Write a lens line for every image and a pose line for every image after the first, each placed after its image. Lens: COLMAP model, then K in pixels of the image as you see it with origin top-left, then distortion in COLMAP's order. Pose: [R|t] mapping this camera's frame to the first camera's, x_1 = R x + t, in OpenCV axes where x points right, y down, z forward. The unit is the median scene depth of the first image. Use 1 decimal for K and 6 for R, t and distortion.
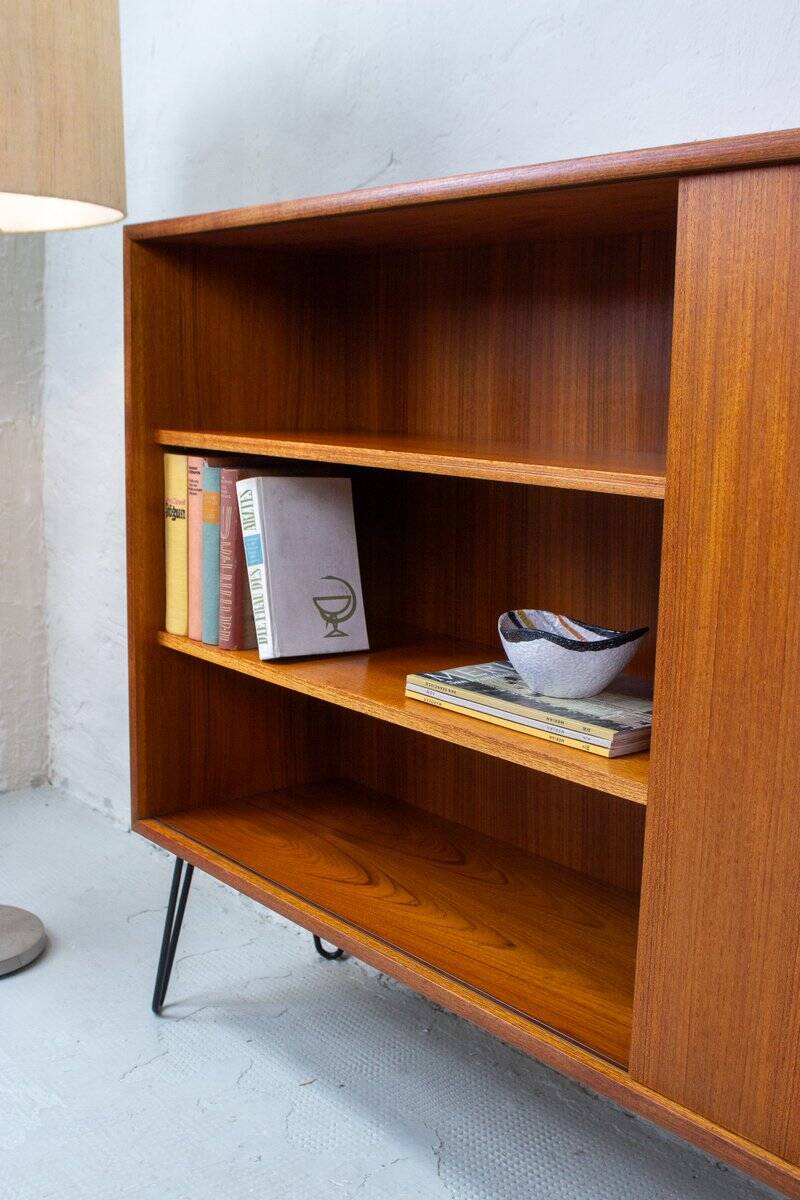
lens RADIAL K [[1313.7, 0, 408.3], [0, 1313.7, 607.6], [0, 0, 1]] dist [-0.080397, 0.000000]
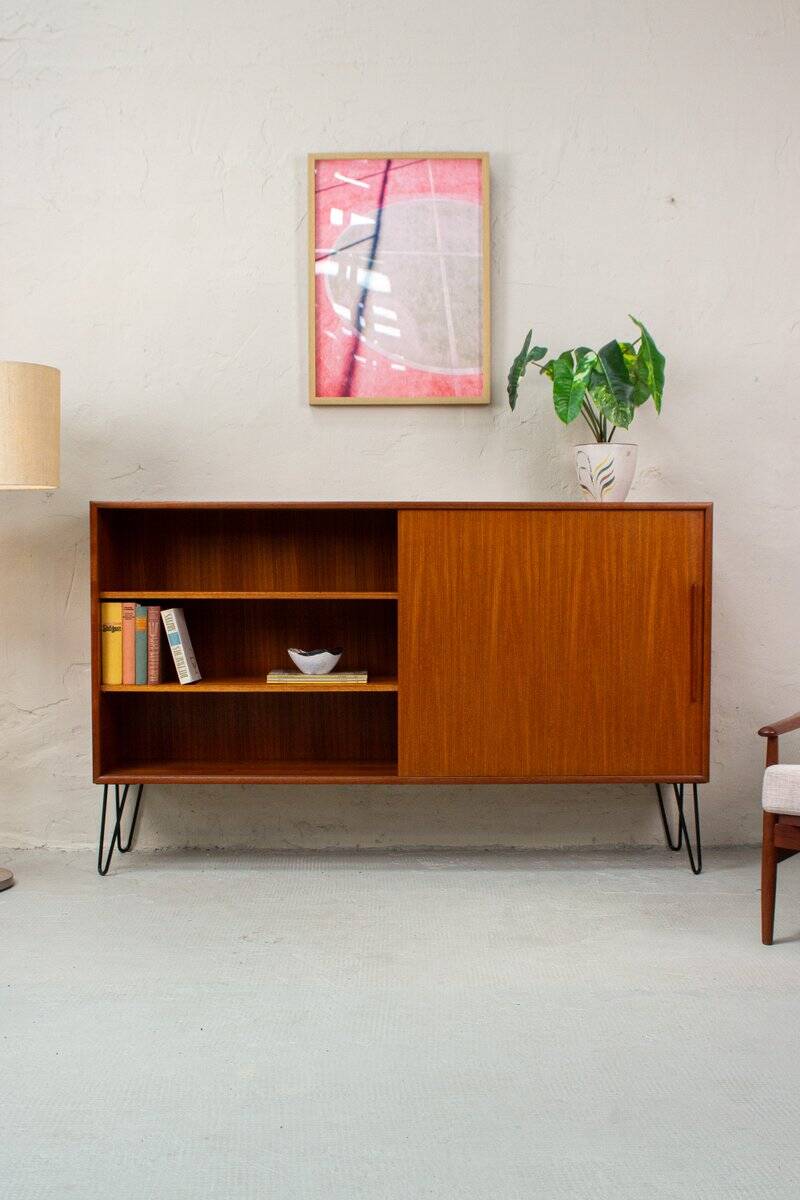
lens RADIAL K [[1313.7, 0, 406.8], [0, 1313.7, 604.4], [0, 0, 1]] dist [-0.080397, 0.000000]
pose [[0.630931, -0.053689, 0.773979, -1.706354], [0.148449, 0.987525, -0.052511, 0.082548], [-0.761504, 0.148027, 0.631031, -0.840183]]
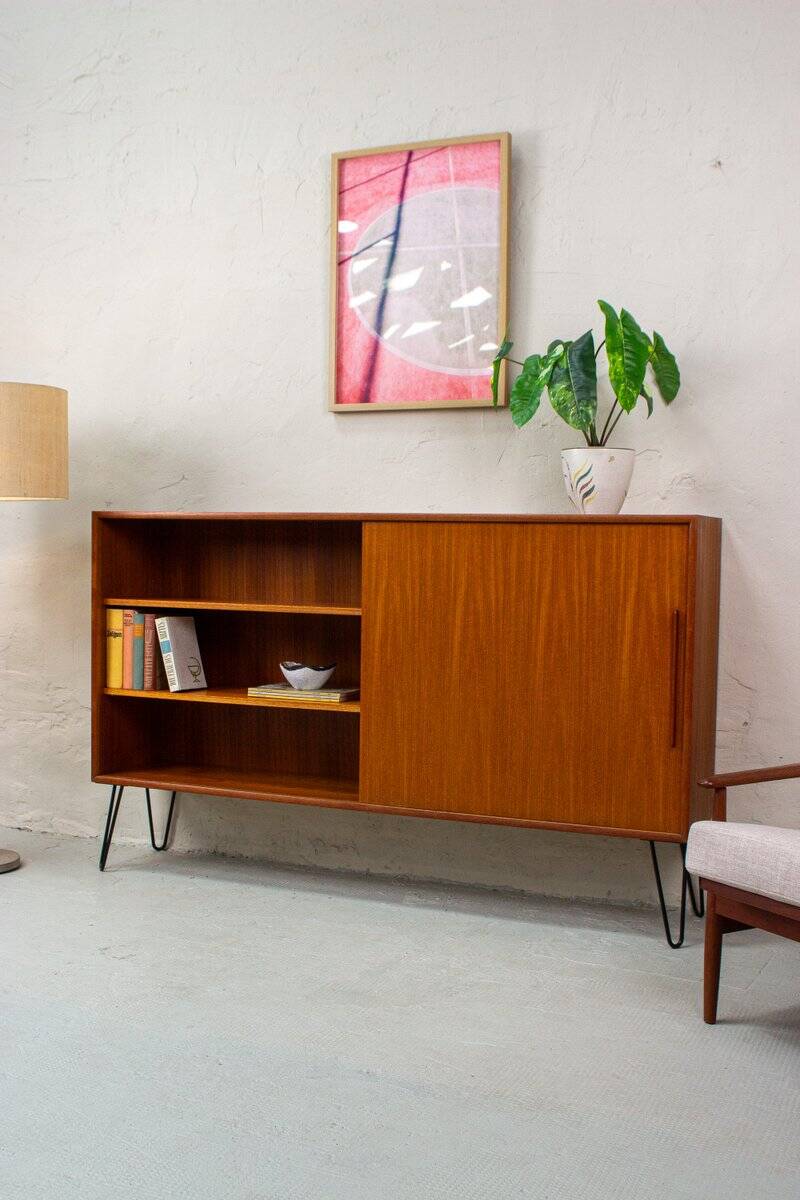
lens RADIAL K [[1313.7, 0, 407.7], [0, 1313.7, 598.1], [0, 0, 1]] dist [-0.080397, 0.000000]
pose [[0.891078, -0.027831, 0.452996, -0.822456], [0.083698, 0.991075, -0.103750, 0.156946], [-0.446066, 0.130364, 0.885455, -1.369063]]
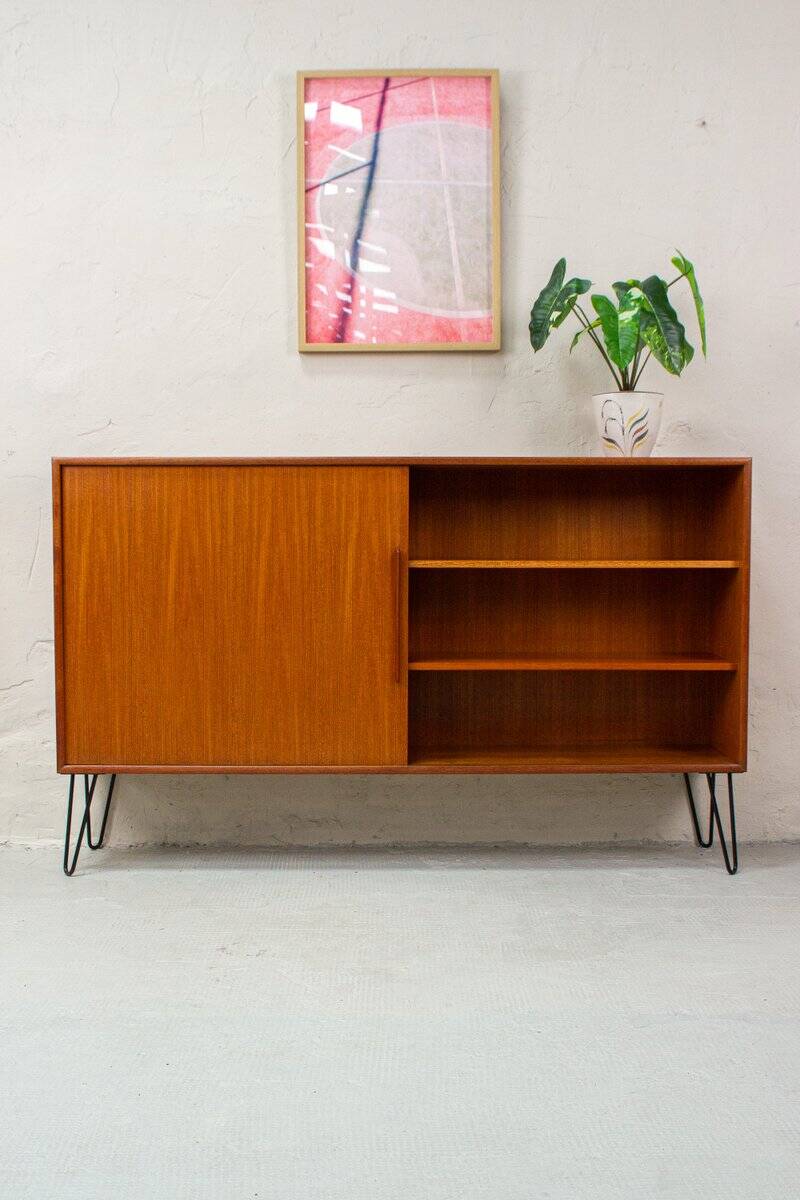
lens RADIAL K [[1313.7, 0, 388.1], [0, 1313.7, 620.6], [0, 0, 1]] dist [-0.080397, 0.000000]
pose [[0.637342, -0.068623, 0.767520, -1.515107], [0.149101, 0.988186, -0.035460, 0.105221], [-0.756019, 0.137038, 0.640044, -0.657361]]
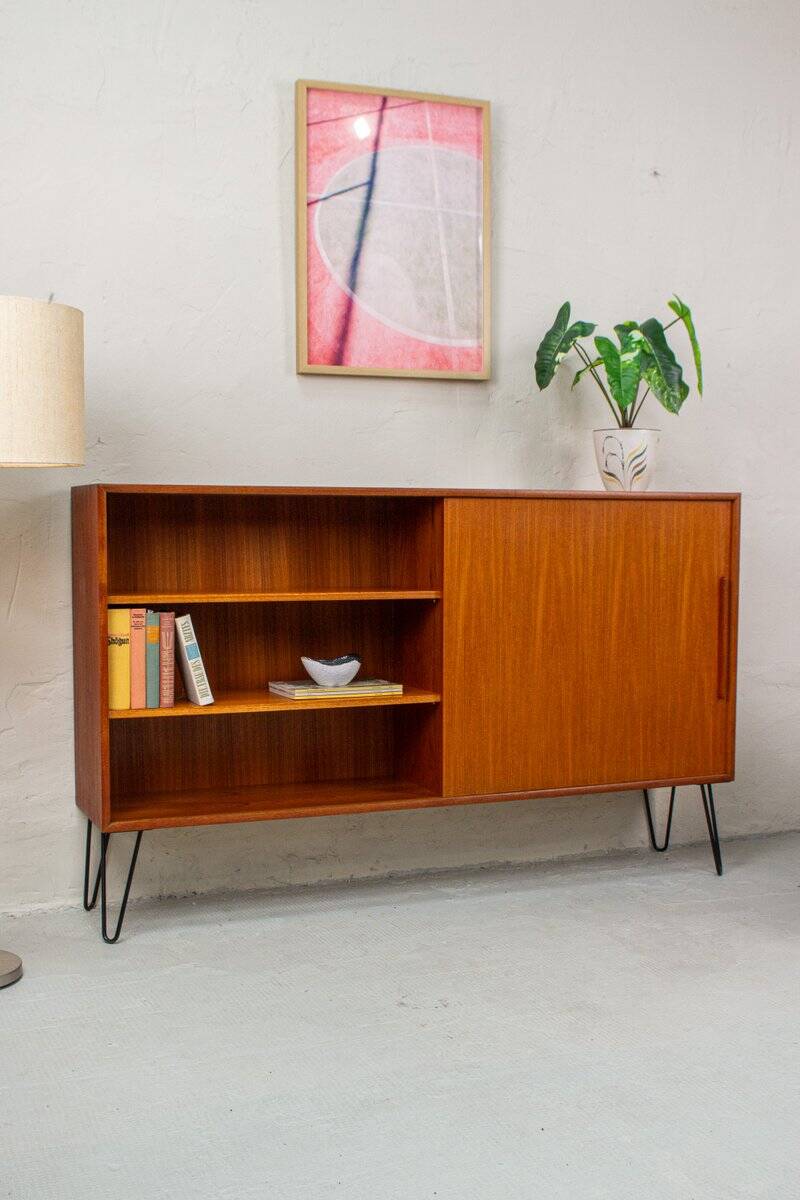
lens RADIAL K [[1355.1, 0, 382.5], [0, 1355.1, 615.8], [0, 0, 1]] dist [-0.078780, 0.000000]
pose [[0.312957, -0.086727, 0.945799, -1.968354], [0.169661, 0.984910, 0.034174, -0.118758], [-0.934491, 0.149770, 0.322949, 0.067968]]
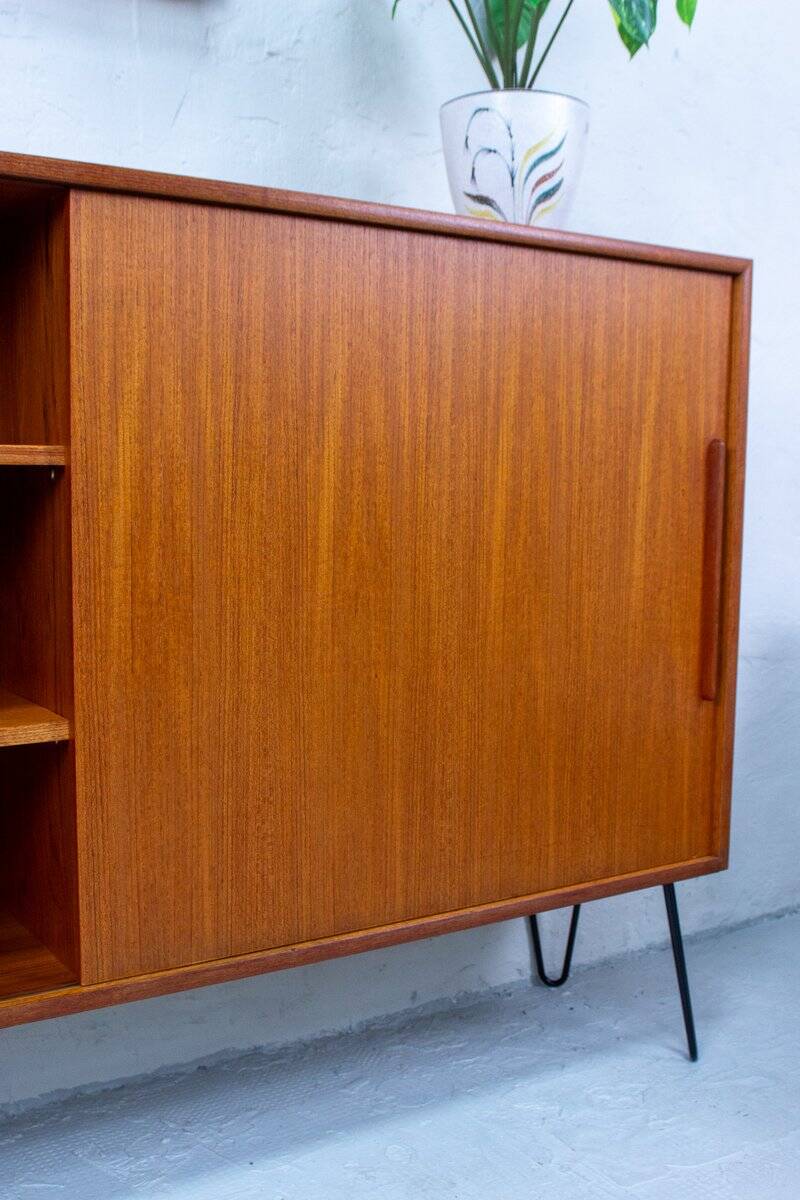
lens RADIAL K [[1313.7, 0, 395.7], [0, 1313.7, 611.0], [0, 0, 1]] dist [-0.080397, 0.000000]
pose [[0.127613, -0.125595, 0.983840, -0.623516], [0.162659, 0.981170, 0.104156, -0.018924], [-0.978395, 0.146739, 0.145639, 0.386560]]
